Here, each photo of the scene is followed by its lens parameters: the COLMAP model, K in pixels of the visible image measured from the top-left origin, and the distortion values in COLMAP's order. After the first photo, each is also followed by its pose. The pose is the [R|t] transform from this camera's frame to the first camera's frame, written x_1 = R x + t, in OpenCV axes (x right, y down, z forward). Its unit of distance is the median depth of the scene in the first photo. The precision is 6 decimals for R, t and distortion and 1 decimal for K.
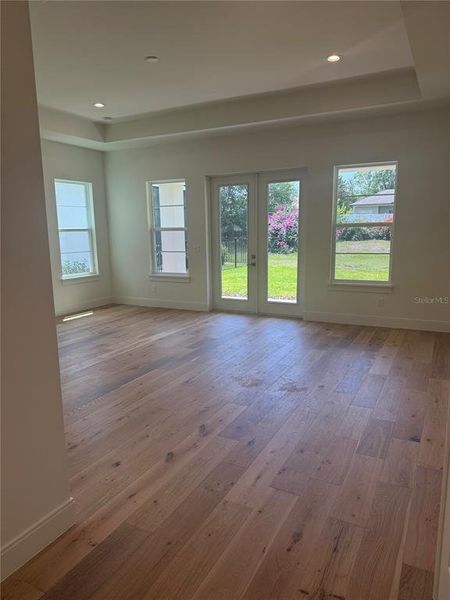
lens RADIAL K [[425.7, 0, 220.6], [0, 425.7, 301.0], [0, 0, 1]] dist [0.093077, -0.135758]
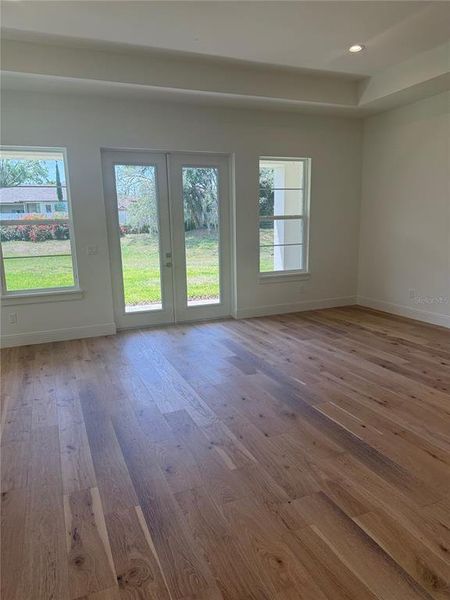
lens RADIAL K [[425.7, 0, 220.6], [0, 425.7, 301.0], [0, 0, 1]] dist [0.093077, -0.135758]
pose [[0.626077, -0.143672, 0.766411, -0.562413], [0.143258, 0.987342, 0.068061, -0.066115], [-0.766489, 0.067183, 0.638734, 0.447978]]
